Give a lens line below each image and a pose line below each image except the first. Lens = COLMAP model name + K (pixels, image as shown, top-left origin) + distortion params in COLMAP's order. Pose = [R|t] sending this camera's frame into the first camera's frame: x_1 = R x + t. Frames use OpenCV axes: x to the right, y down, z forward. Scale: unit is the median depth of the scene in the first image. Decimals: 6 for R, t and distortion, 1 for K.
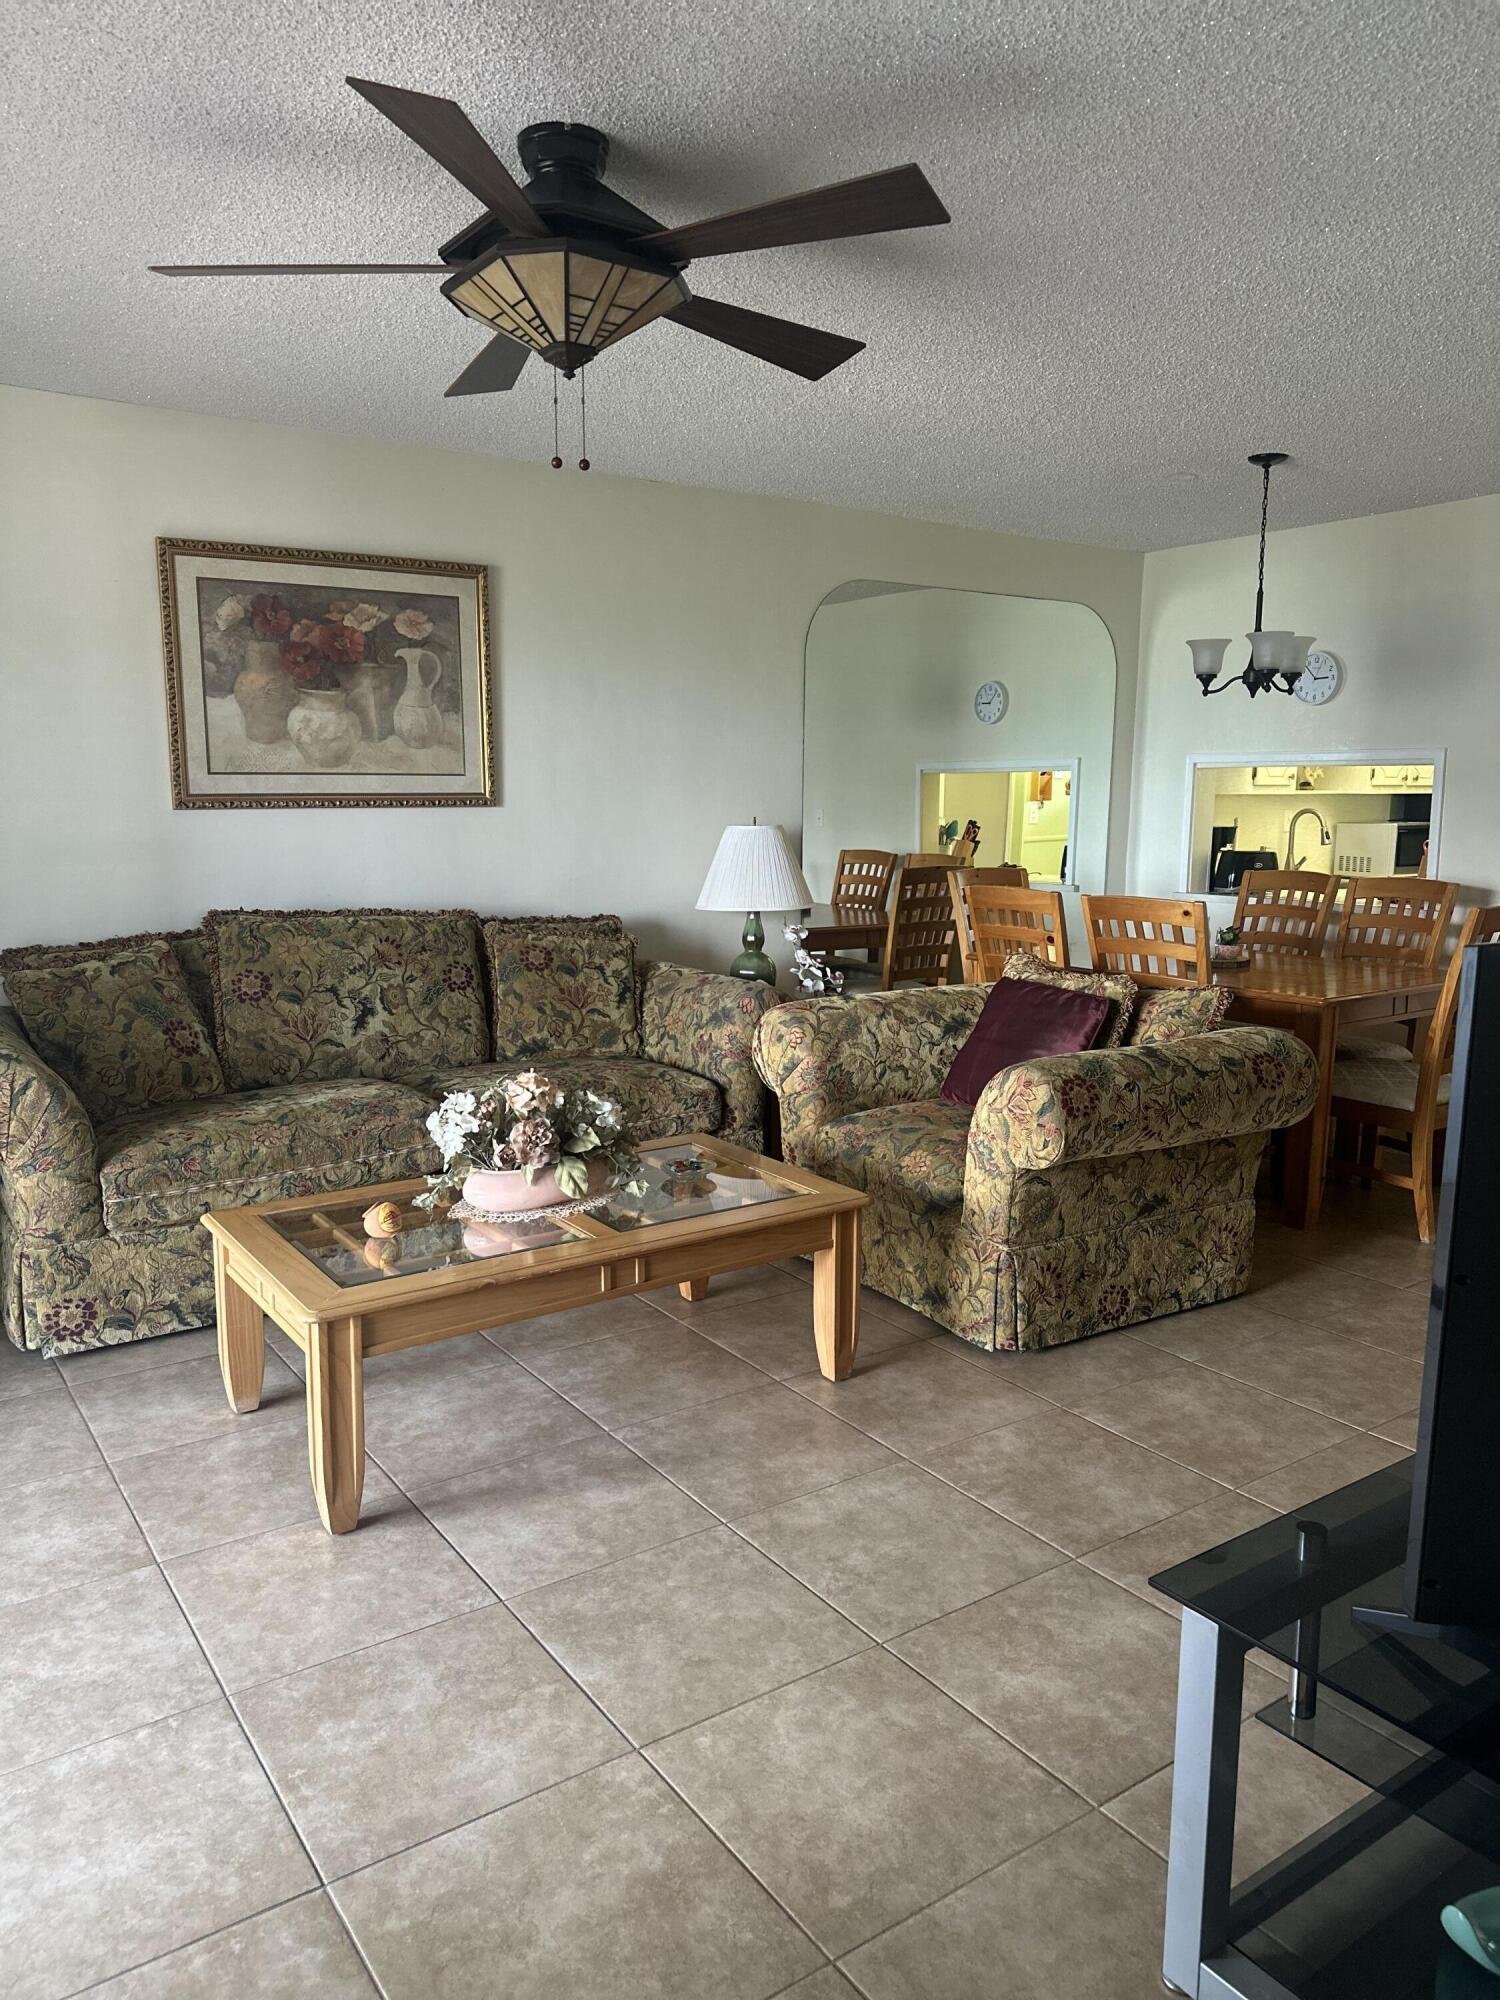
lens RADIAL K [[1417.9, 0, 750.0], [0, 1417.9, 1000.0], [0, 0, 1]] dist [0.157272, -0.264415]
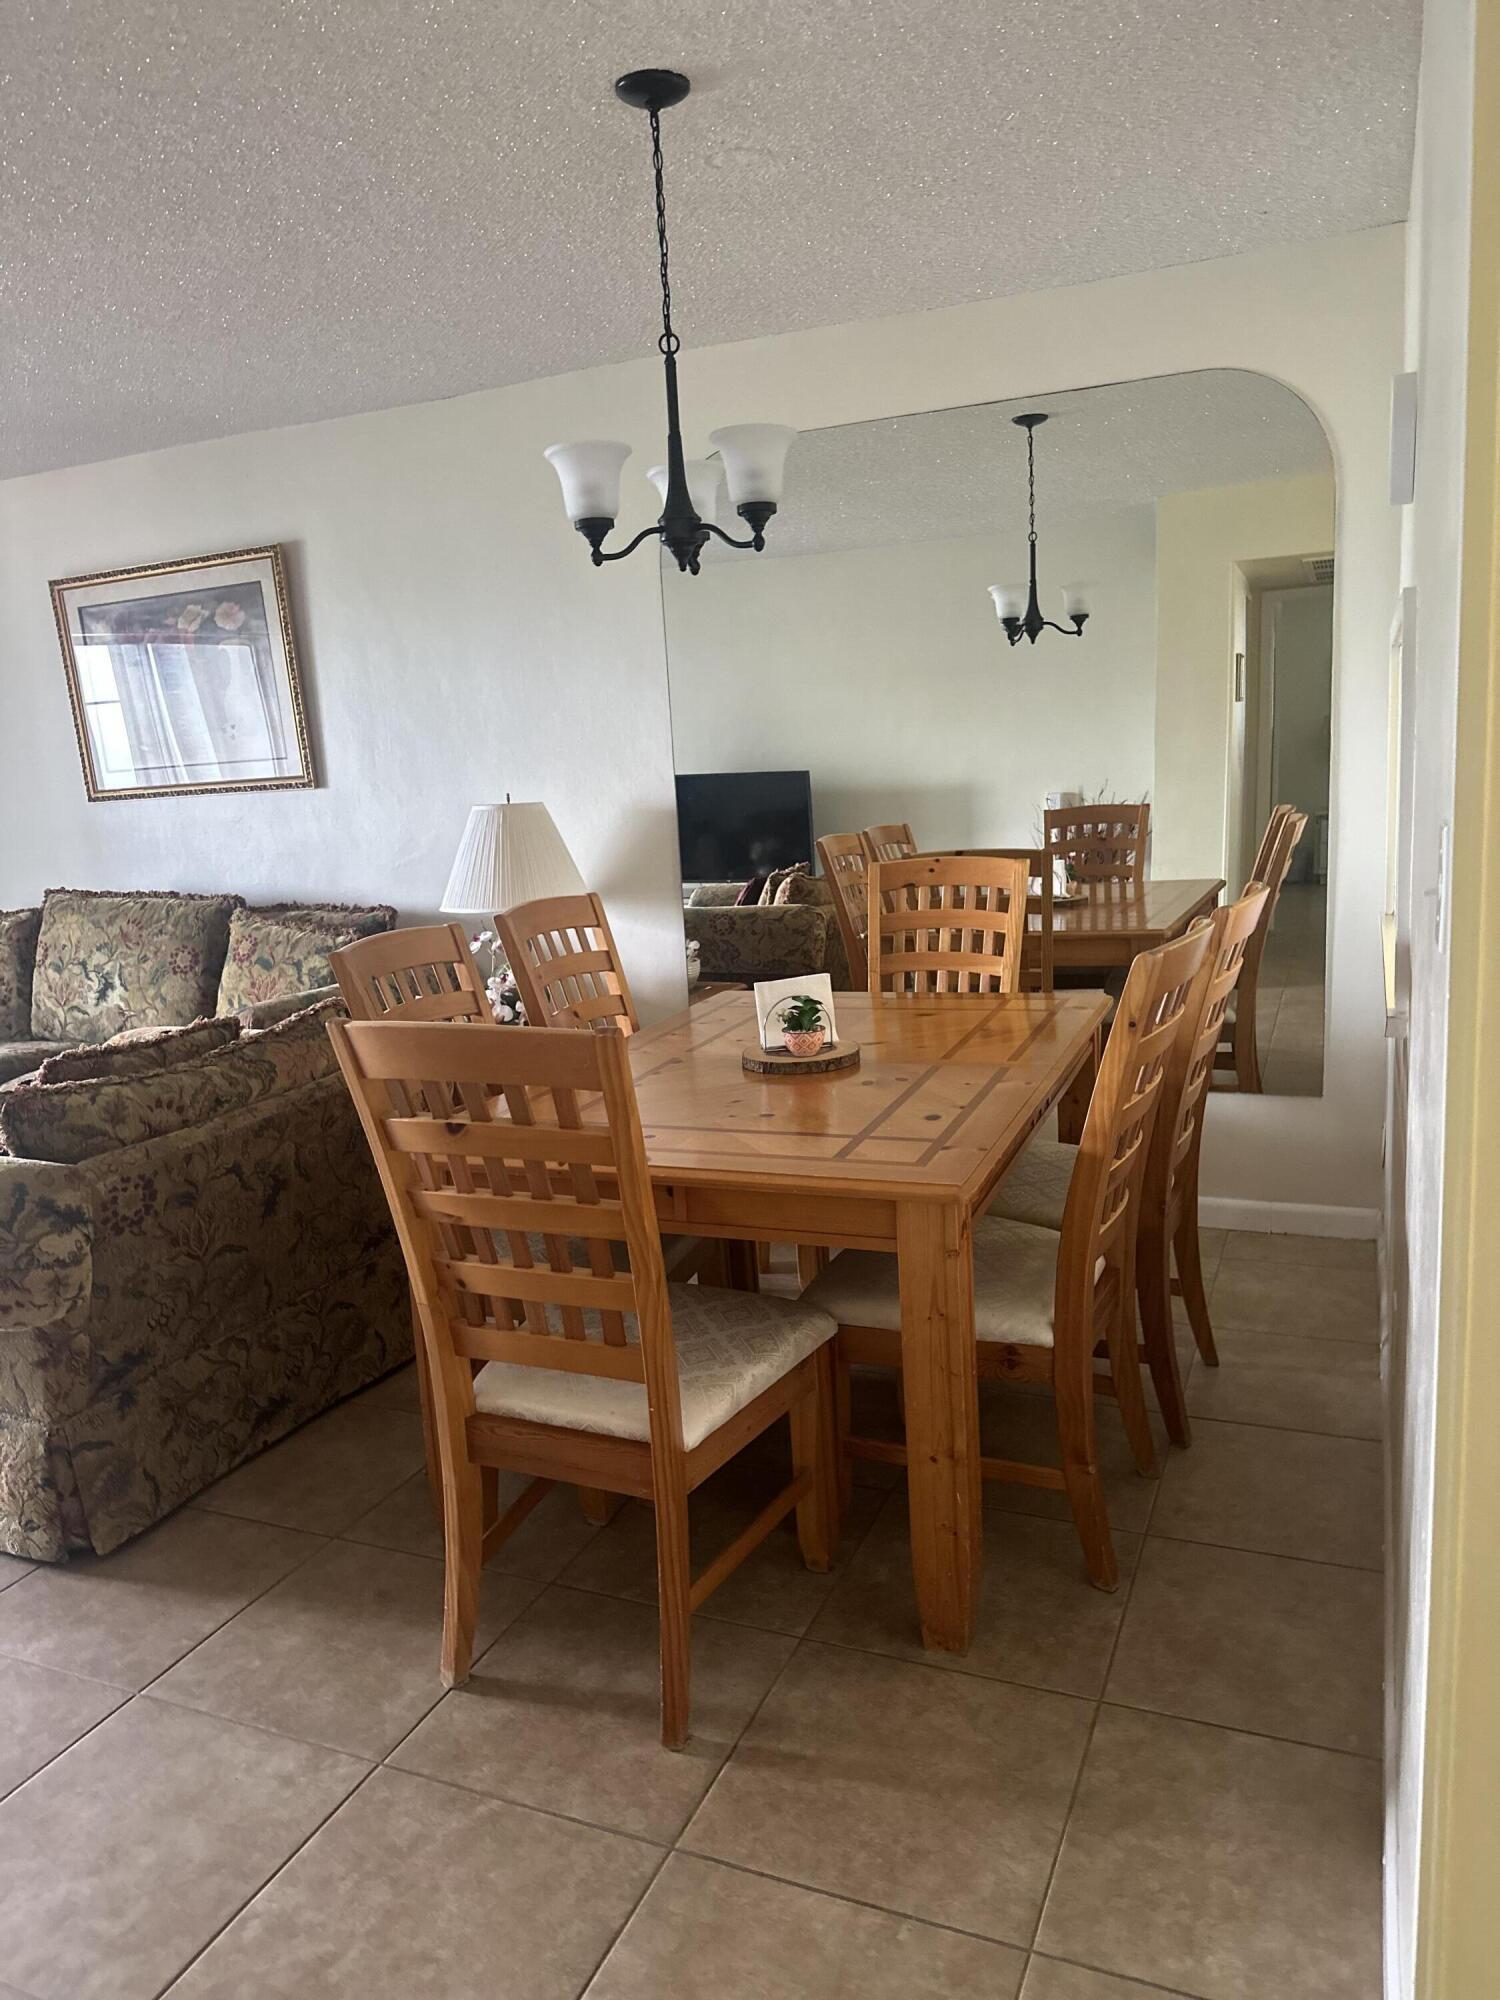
lens RADIAL K [[1410.7, 0, 734.6], [0, 1410.7, 1008.6], [0, 0, 1]] dist [0.048909, -0.067481]
pose [[0.518754, 0.118936, -0.846610, 0.905648], [-0.065142, 0.992896, 0.099571, -0.113964], [0.852438, 0.003497, 0.522817, 0.831817]]
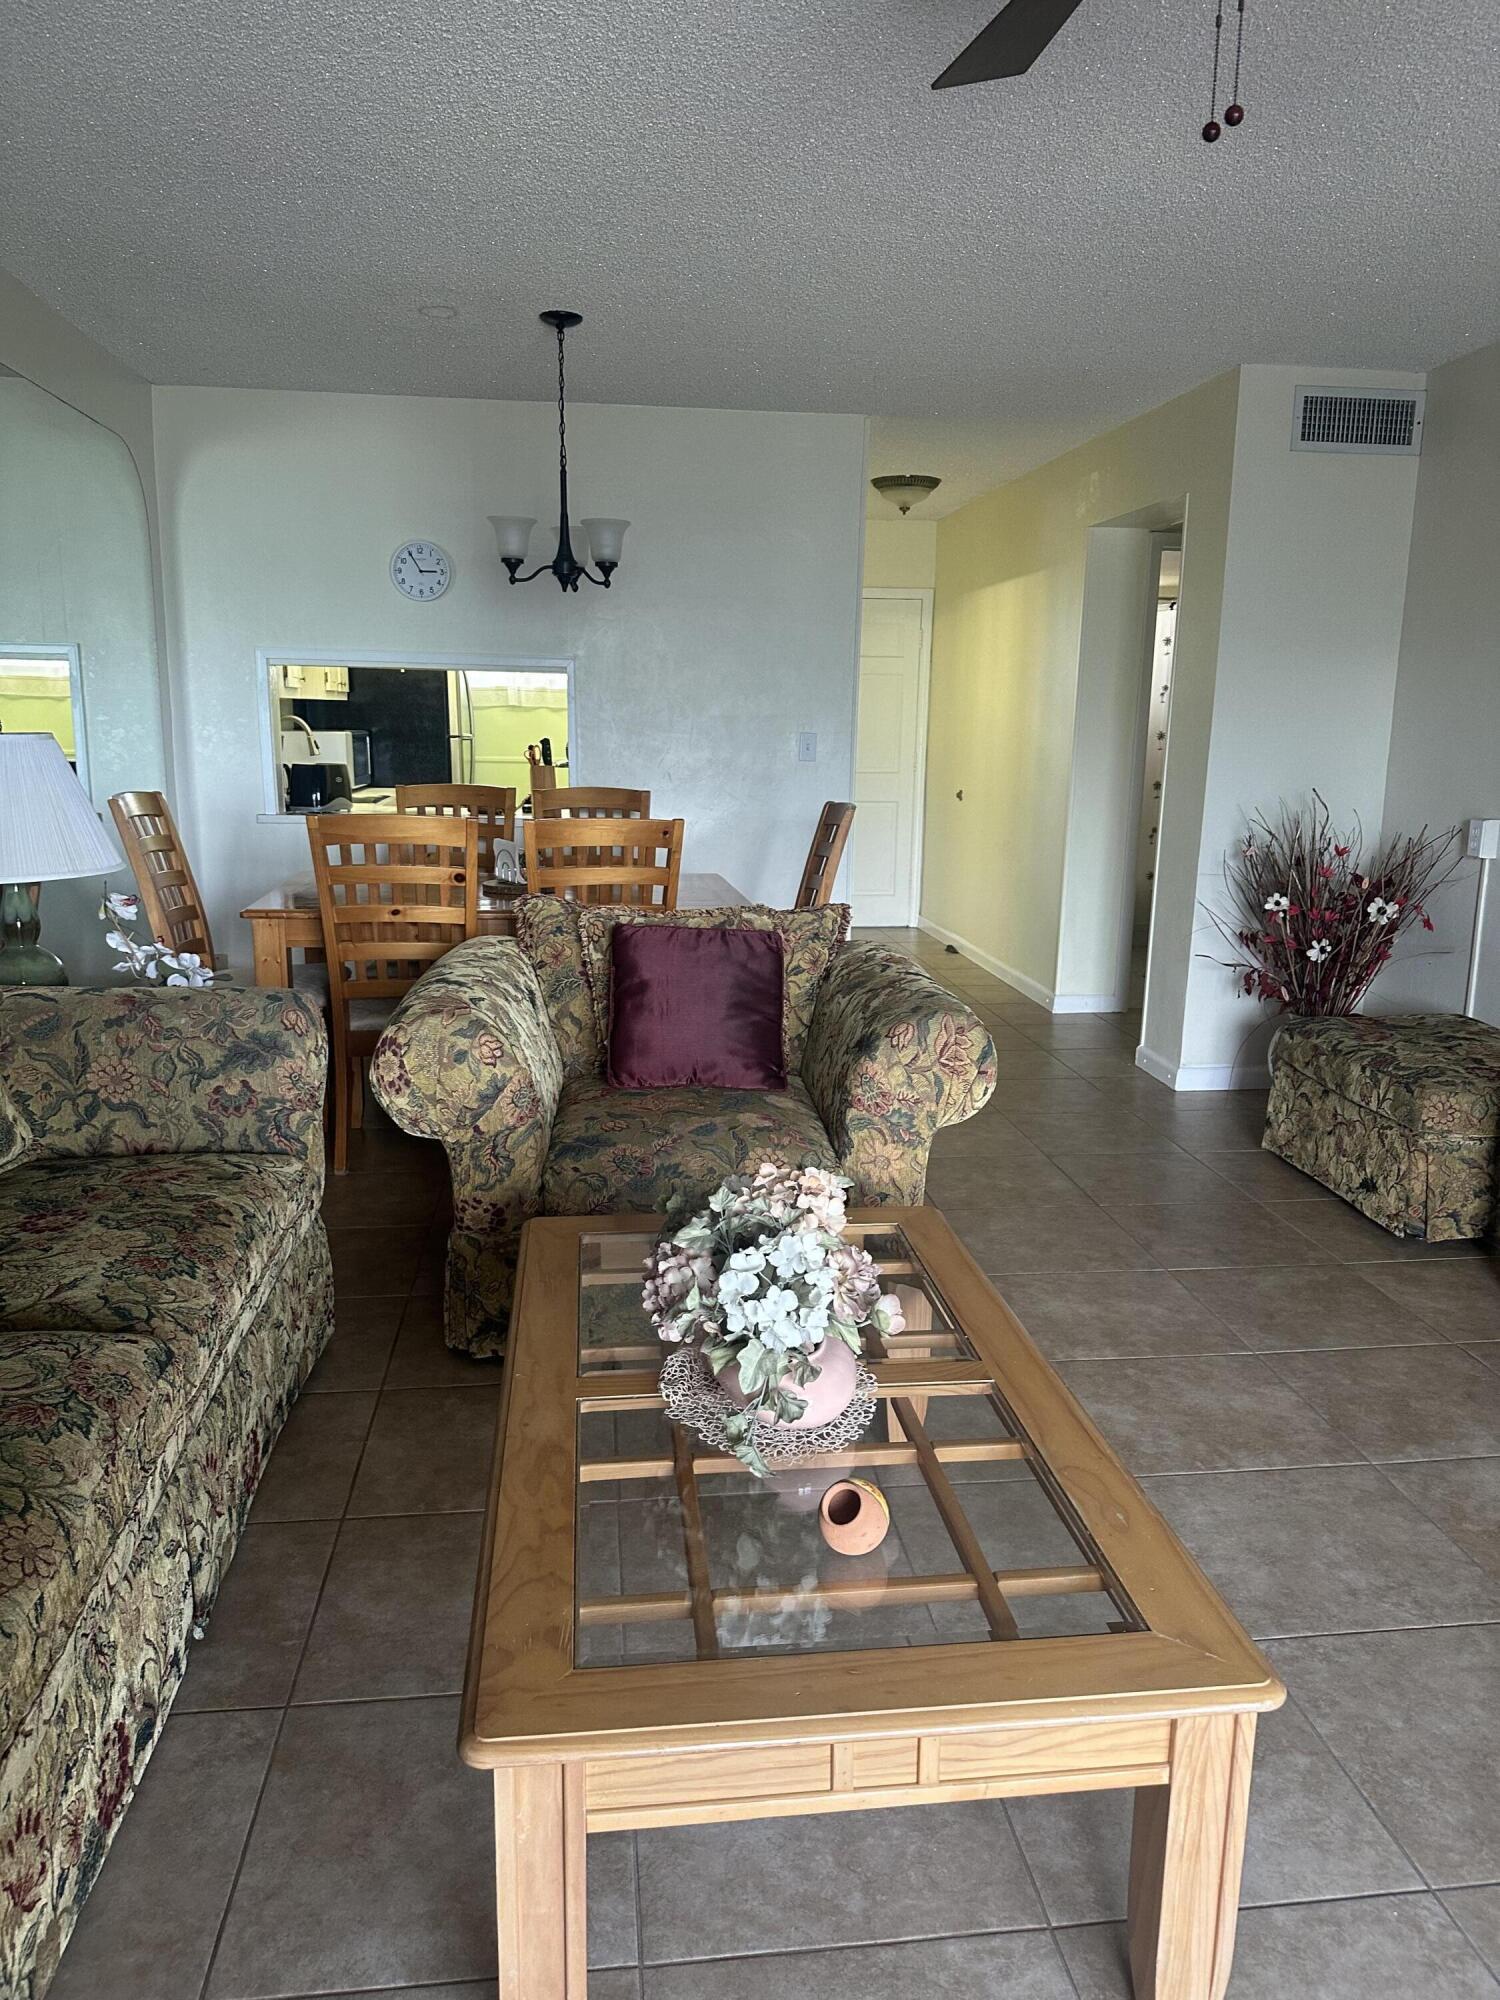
lens RADIAL K [[1417.9, 0, 750.0], [0, 1417.9, 1000.0], [0, 0, 1]] dist [0.157272, -0.264415]
pose [[0.454848, -0.171213, 0.873956, -0.481062], [0.116404, 0.984357, 0.132259, -0.069577], [-0.882929, 0.041574, 0.467662, 0.540495]]
